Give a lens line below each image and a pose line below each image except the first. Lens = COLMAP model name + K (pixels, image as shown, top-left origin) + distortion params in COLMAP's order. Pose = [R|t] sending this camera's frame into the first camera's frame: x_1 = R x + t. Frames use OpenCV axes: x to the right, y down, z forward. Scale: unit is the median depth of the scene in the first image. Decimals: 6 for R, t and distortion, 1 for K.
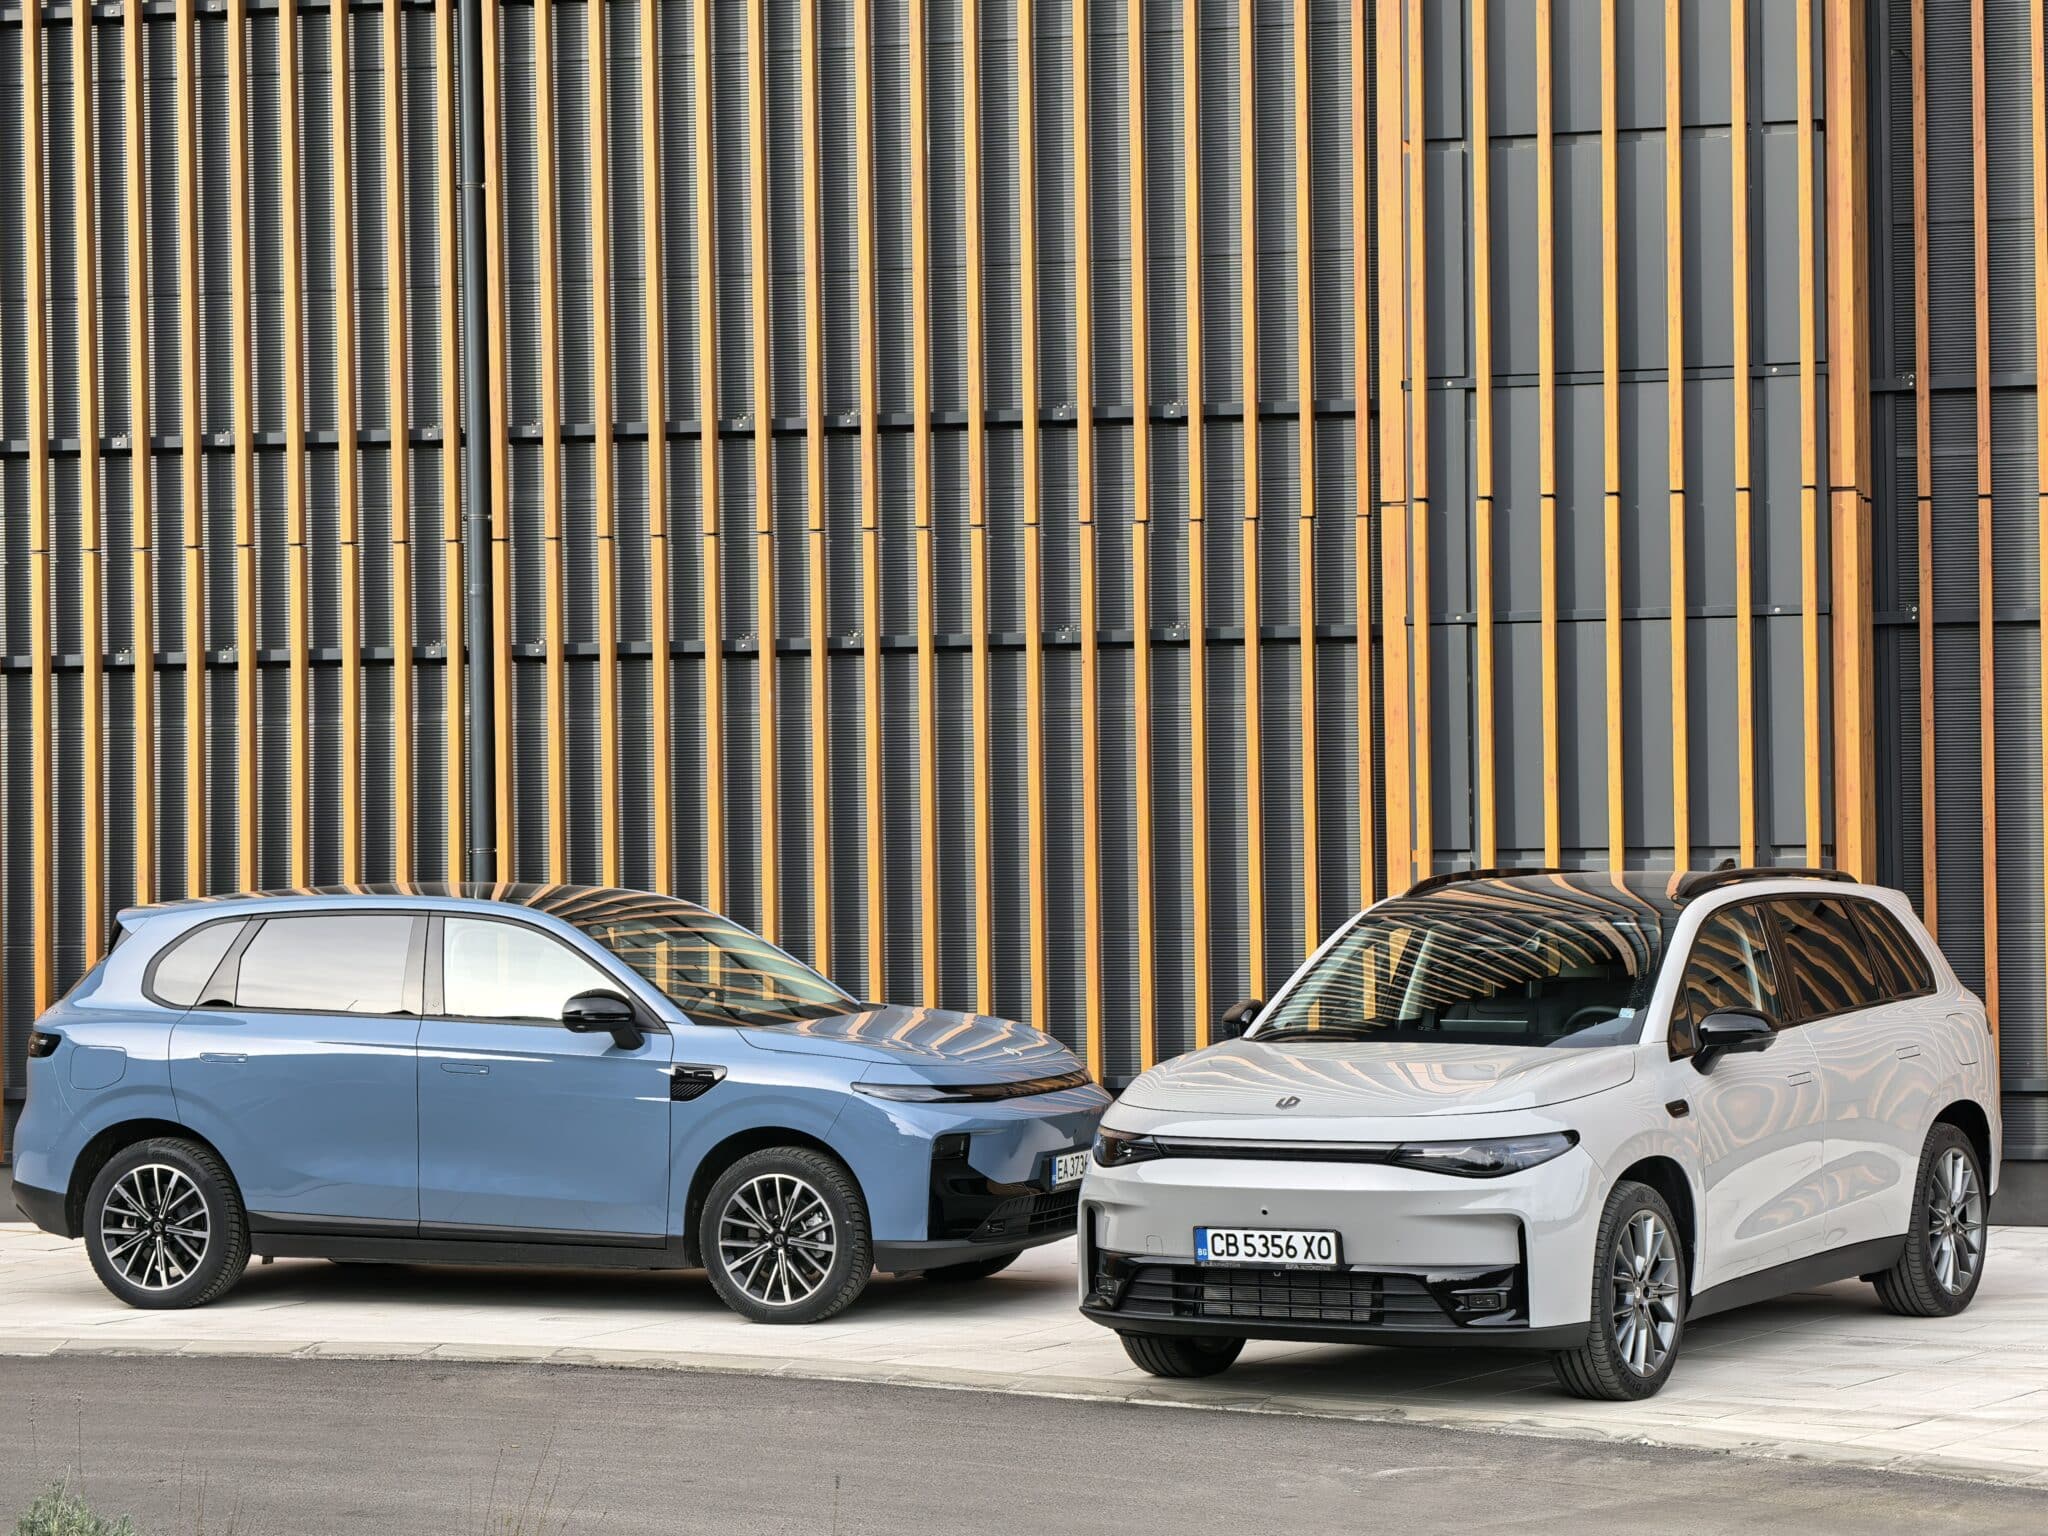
lens RADIAL K [[5530.8, 0, 1019.1], [0, 5530.8, 761.7], [0, 0, 1]] dist [0.399177, 0.000000]
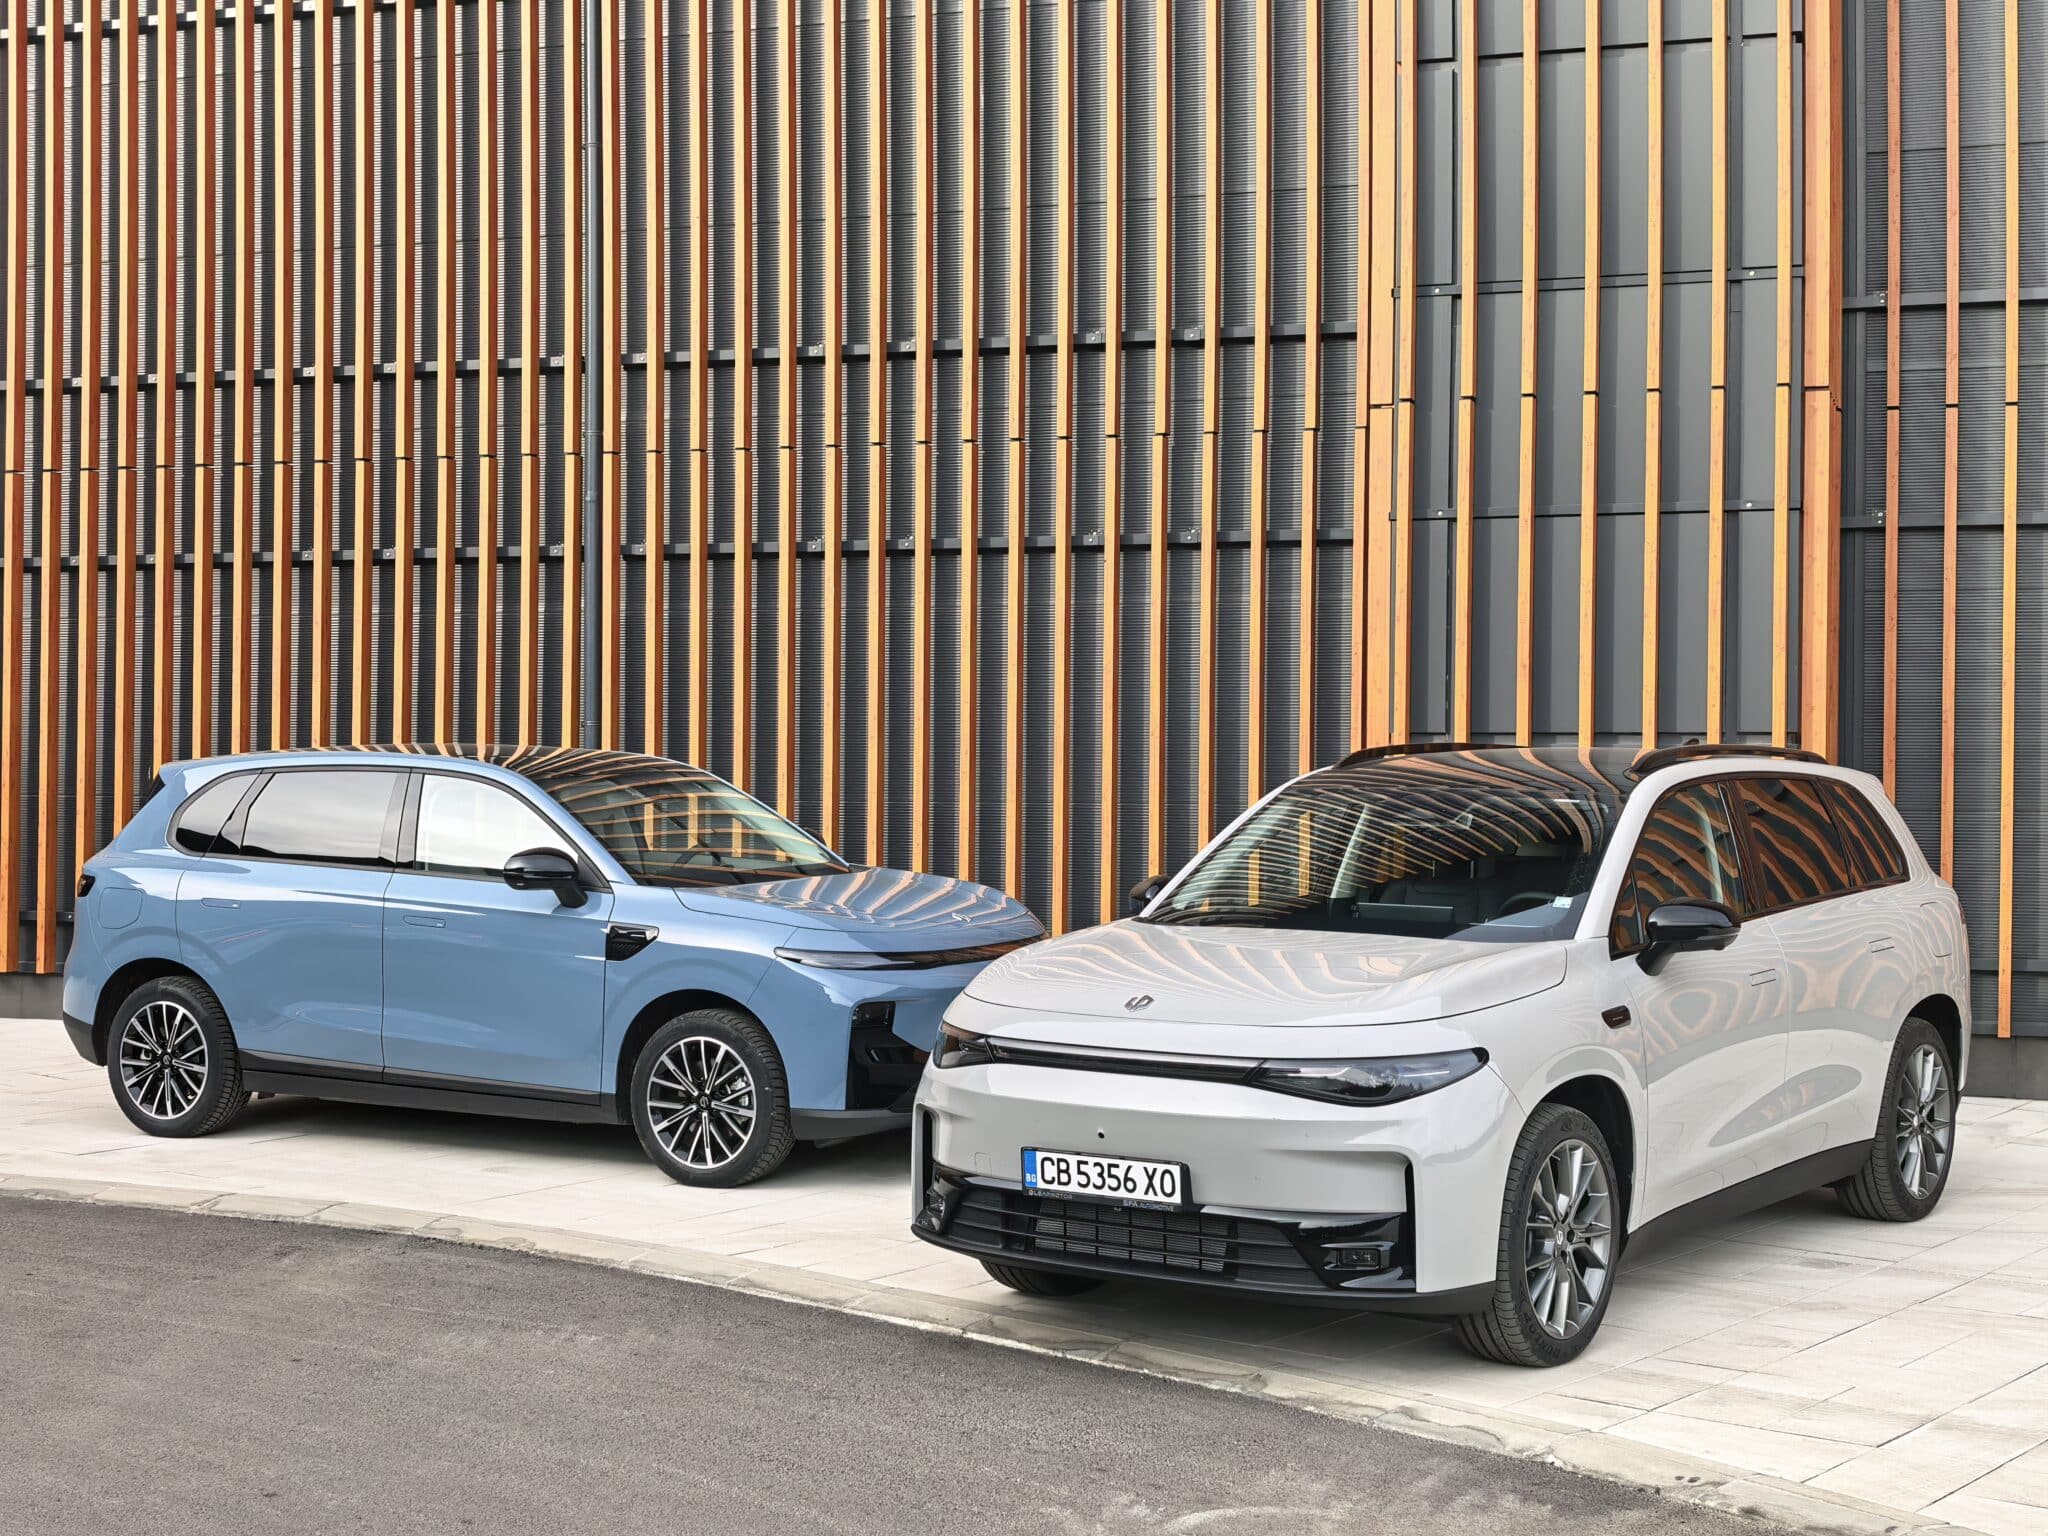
lens RADIAL K [[2878.8, 0, 931.9], [0, 2878.8, 806.0], [0, 0, 1]] dist [0.026444, 0.000000]
pose [[0.990411, 0.020351, -0.136645, 0.066439], [-0.016597, 0.999454, 0.028558, 0.017436], [0.137151, -0.026016, 0.990208, 0.494176]]
